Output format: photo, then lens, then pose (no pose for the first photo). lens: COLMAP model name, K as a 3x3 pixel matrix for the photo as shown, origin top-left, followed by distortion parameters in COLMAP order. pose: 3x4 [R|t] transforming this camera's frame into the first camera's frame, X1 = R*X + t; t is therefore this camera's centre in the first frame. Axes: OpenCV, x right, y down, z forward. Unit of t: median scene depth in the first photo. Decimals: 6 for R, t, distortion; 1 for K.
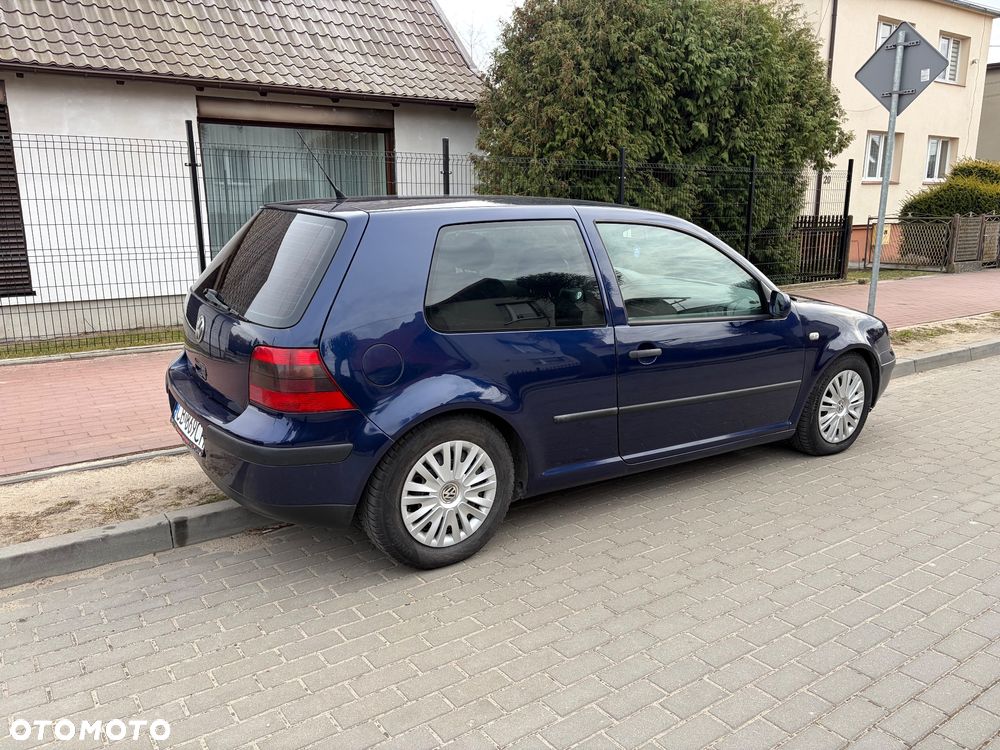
lens RADIAL K [[758.9, 0, 502.7], [0, 758.9, 380.4], [0, 0, 1]] dist [0.049128, -0.050129]
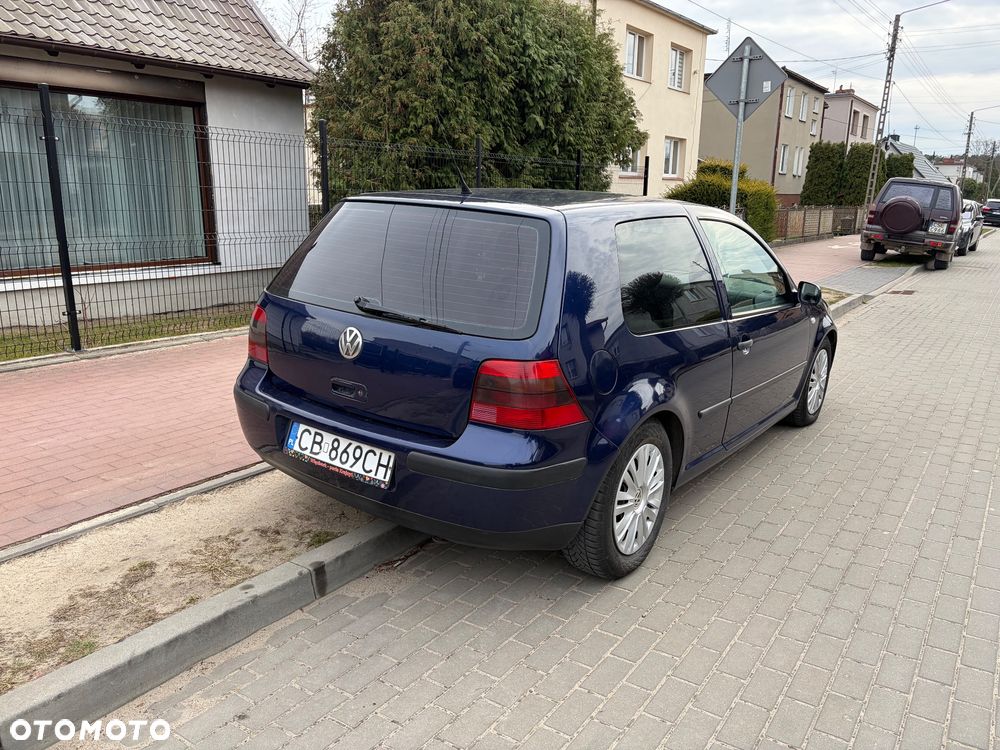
lens RADIAL K [[758.9, 0, 503.6], [0, 758.9, 379.6], [0, 0, 1]] dist [0.049128, -0.050129]
pose [[0.938074, -0.065722, 0.340145, -0.417278], [0.059672, 0.997819, 0.028230, -0.031623], [-0.341258, -0.006185, 0.939949, 0.102304]]
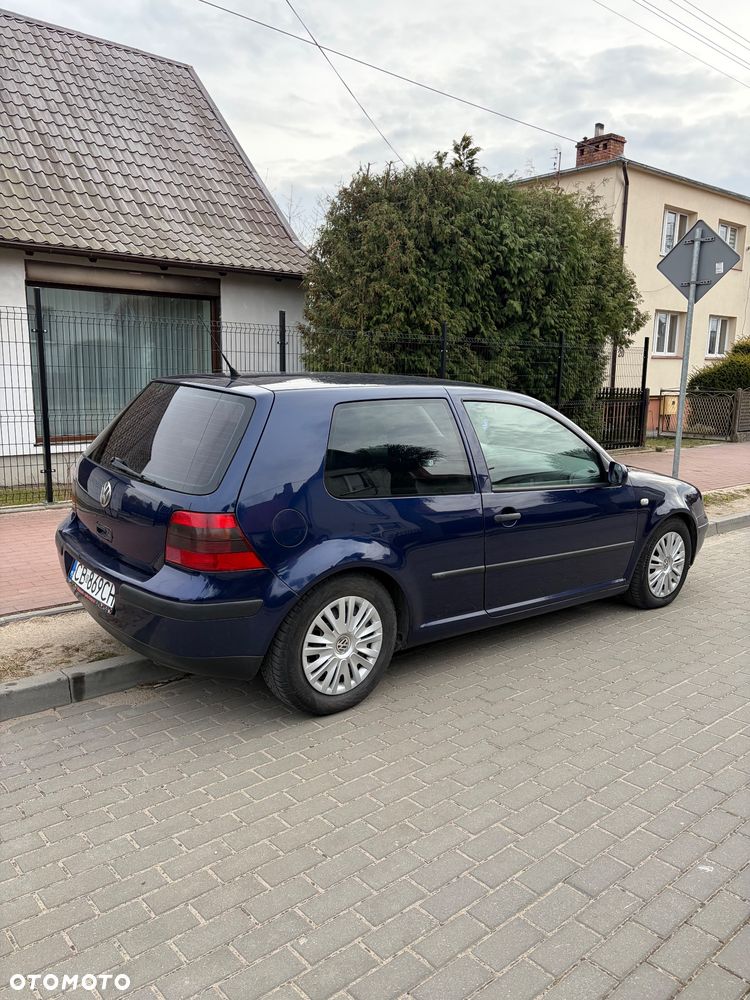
lens RADIAL K [[758.9, 0, 379.2], [0, 758.9, 506.2], [0, 0, 1]] dist [0.049128, -0.050129]
pose [[0.994954, 0.001961, 0.100310, -0.095758], [0.002769, 0.998891, -0.046991, 0.000196], [-0.100291, 0.047031, 0.993846, -0.079674]]
